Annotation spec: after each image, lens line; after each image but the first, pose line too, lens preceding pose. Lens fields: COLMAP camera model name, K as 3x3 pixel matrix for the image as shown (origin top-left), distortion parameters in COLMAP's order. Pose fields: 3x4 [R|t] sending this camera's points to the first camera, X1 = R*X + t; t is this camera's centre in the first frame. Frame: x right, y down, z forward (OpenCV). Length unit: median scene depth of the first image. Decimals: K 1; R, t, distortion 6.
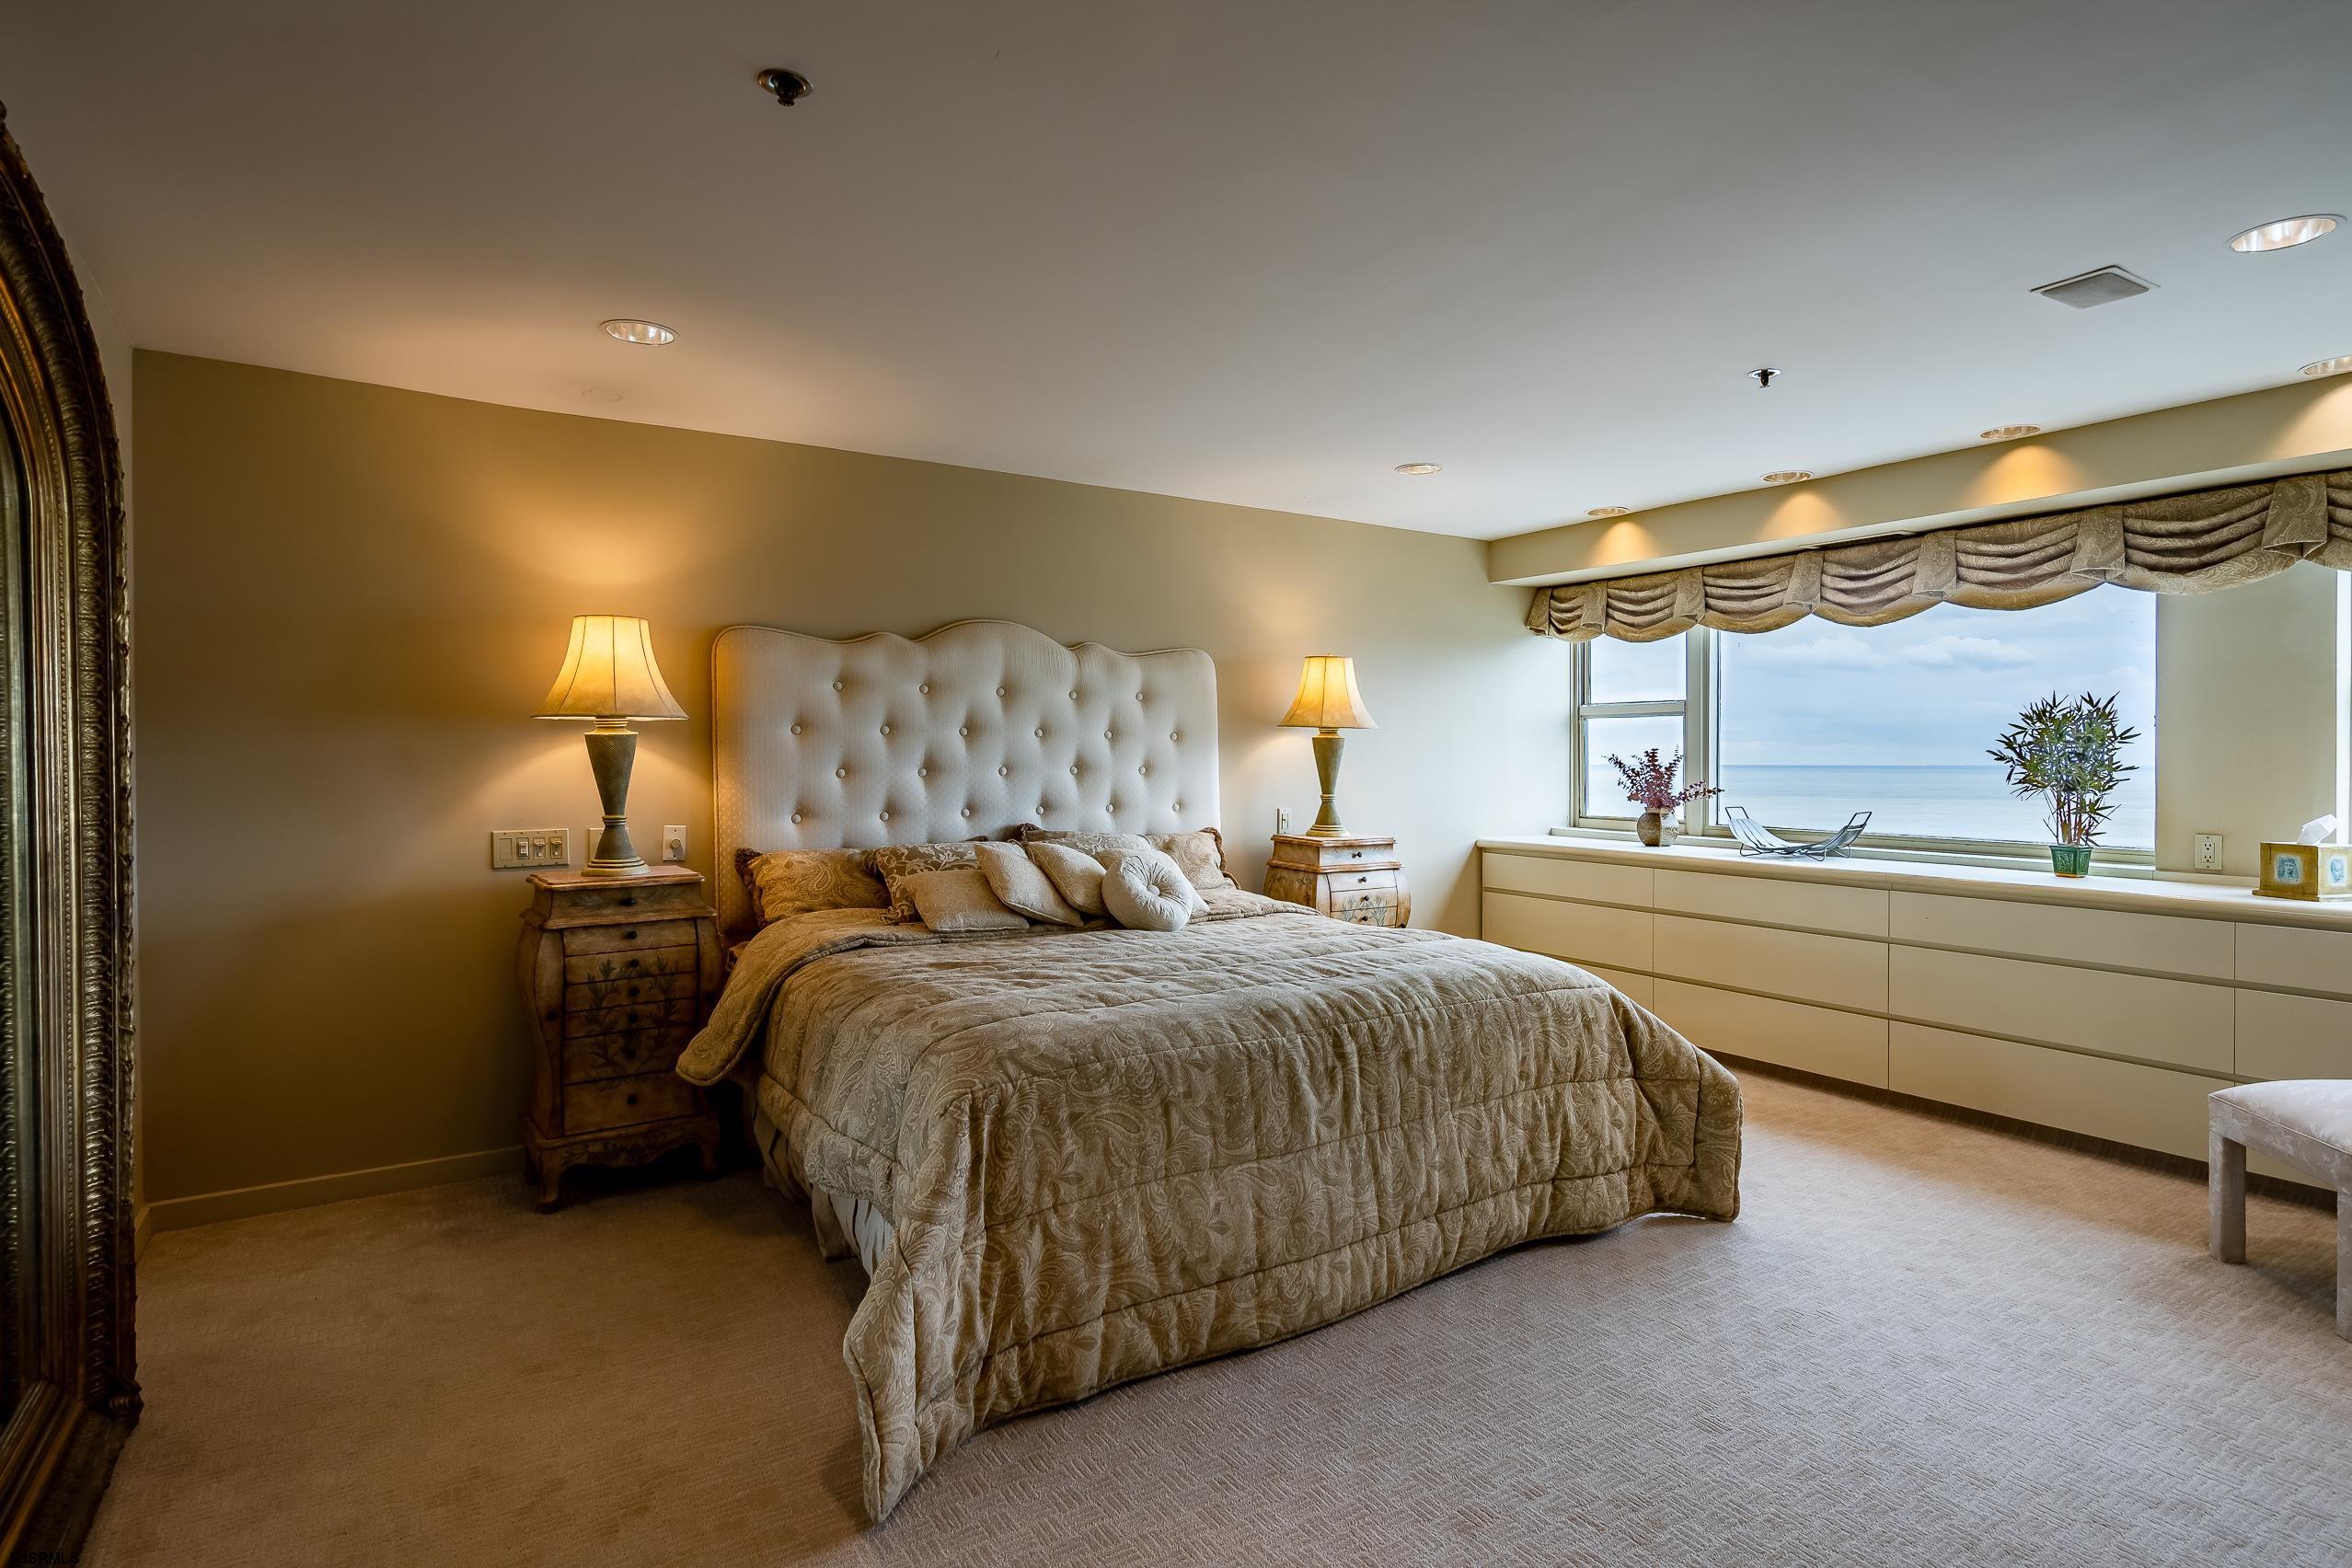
lens RADIAL K [[1209.9, 0, 1176.4], [0, 1209.9, 770.2], [0, 0, 1]] dist [-0.000436, 0.000011]
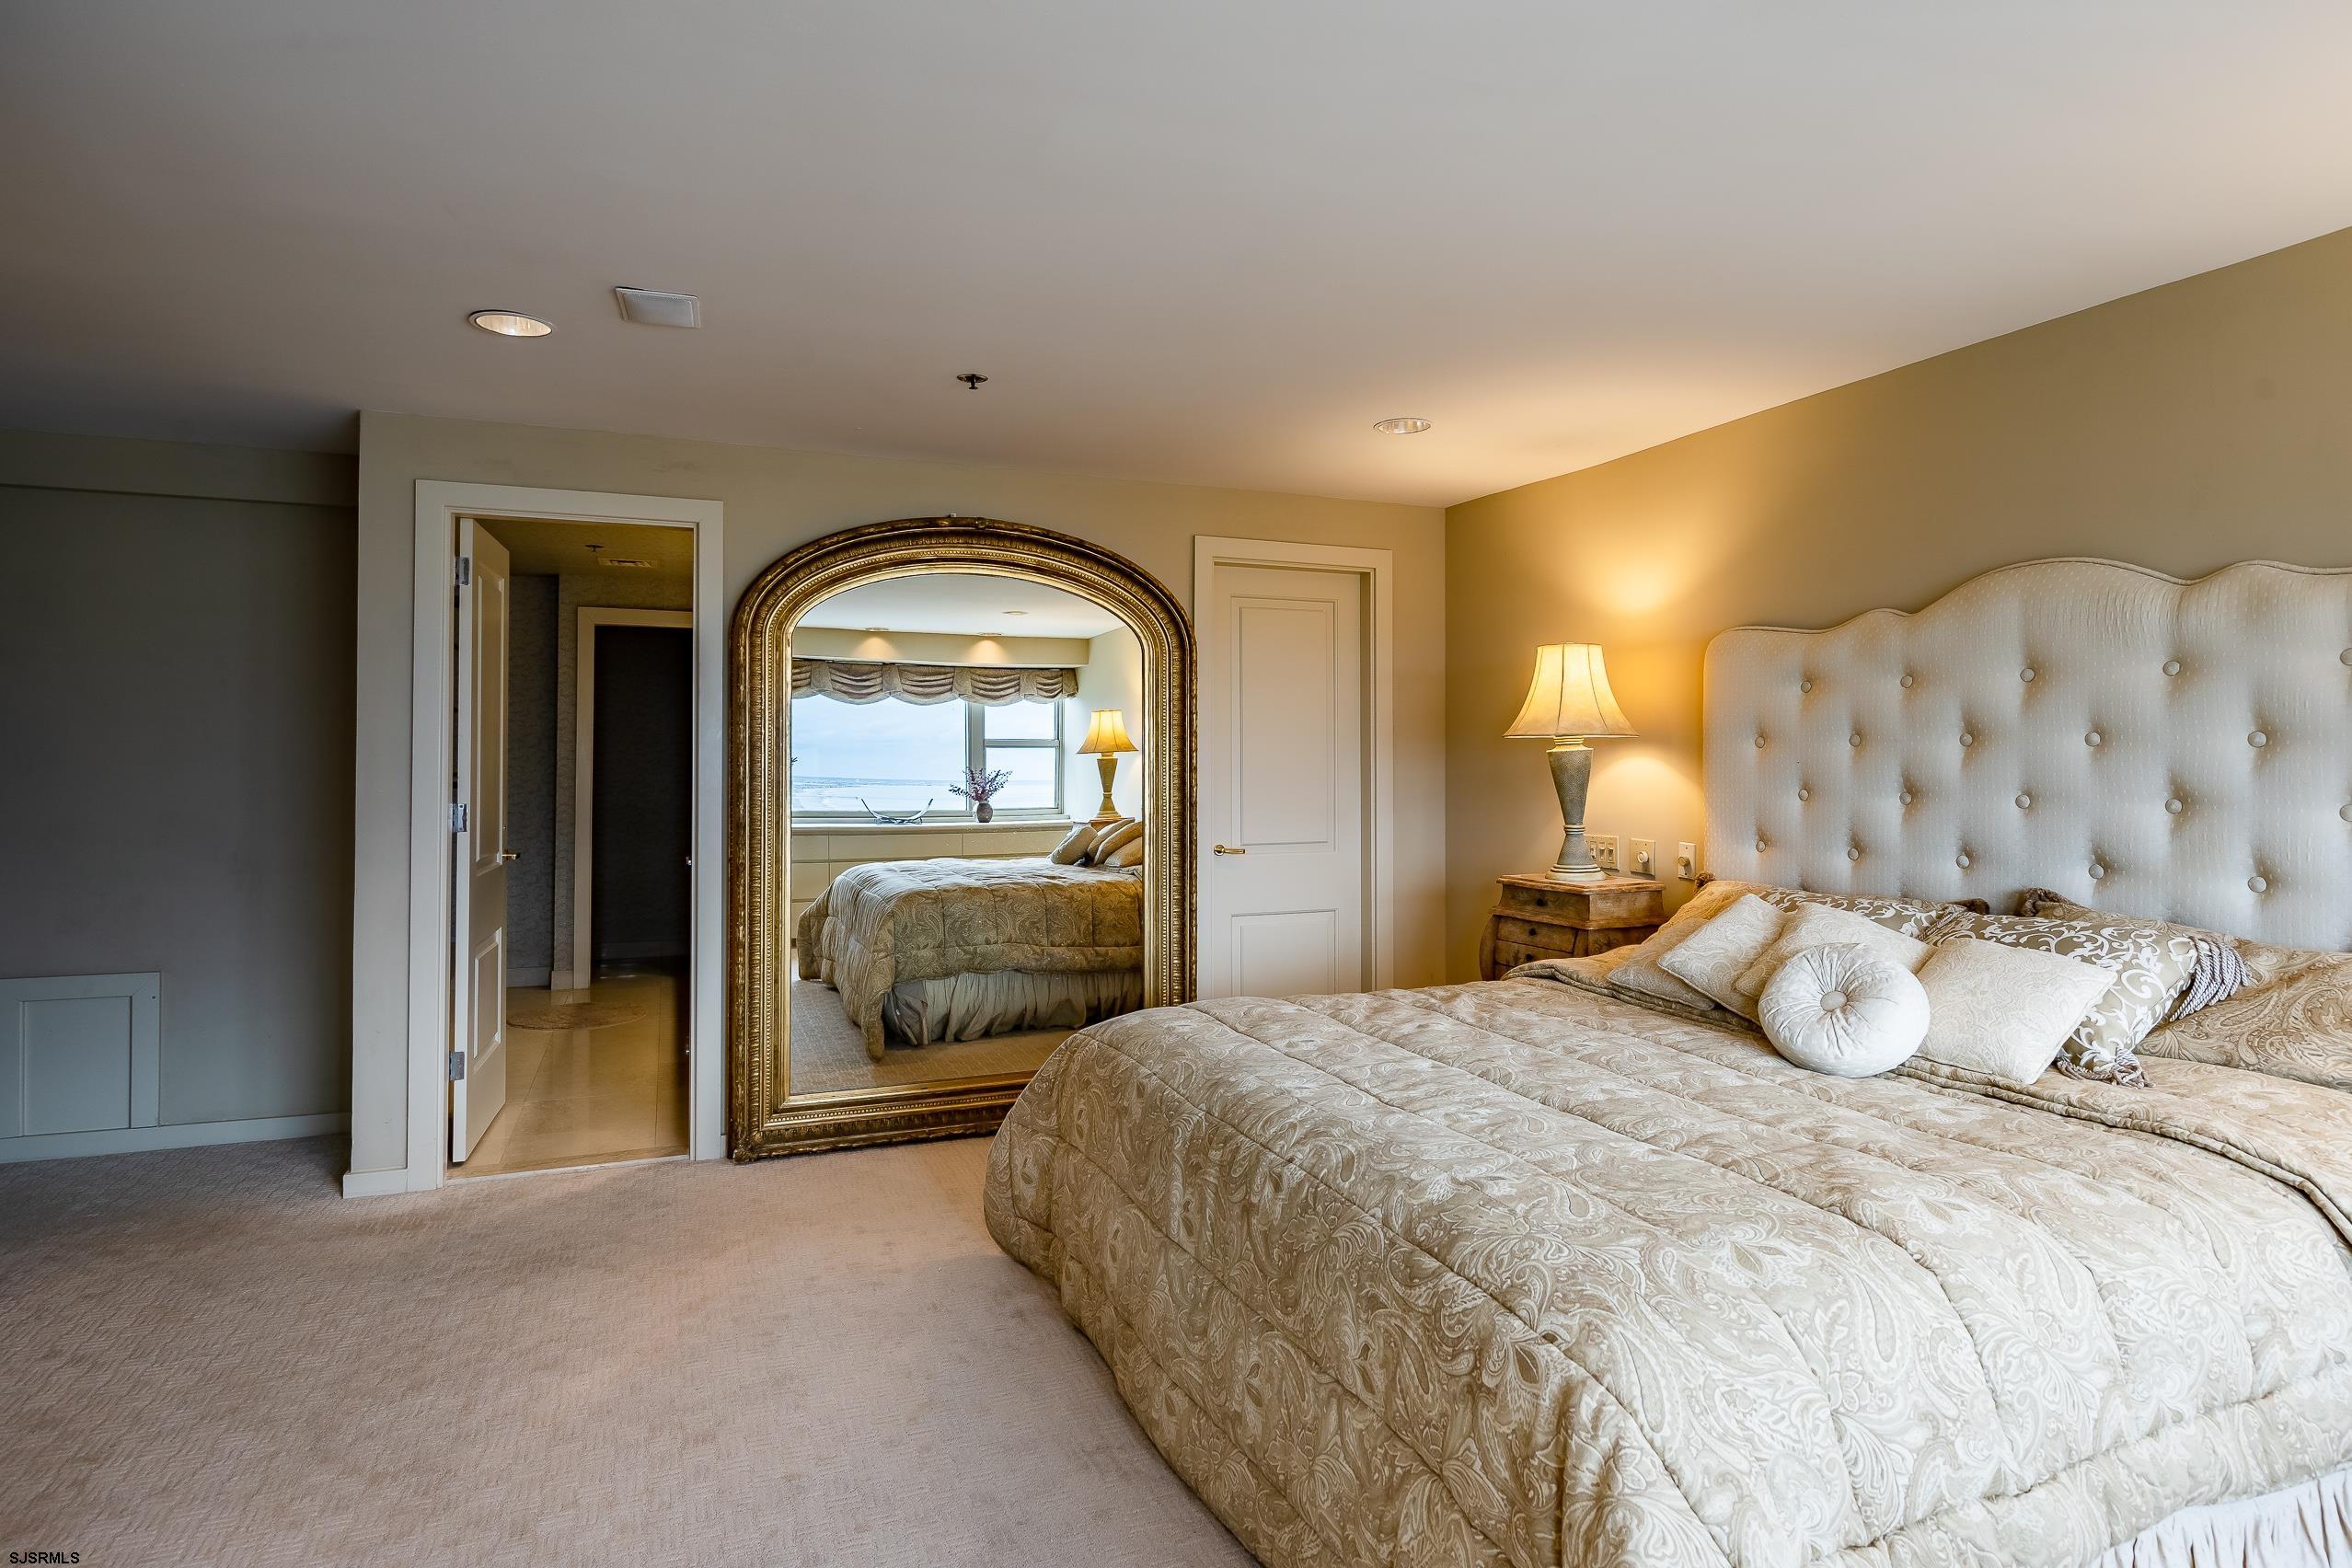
lens RADIAL K [[1254.1, 0, 1177.4], [0, 1254.1, 778.9], [0, 0, 1]] dist [0.001634, 0.000088]
pose [[-0.197048, 0.016421, -0.980256, 0.594346], [-0.011093, 0.999758, 0.018978, -0.018539], [0.980331, 0.014613, -0.196818, 0.720633]]
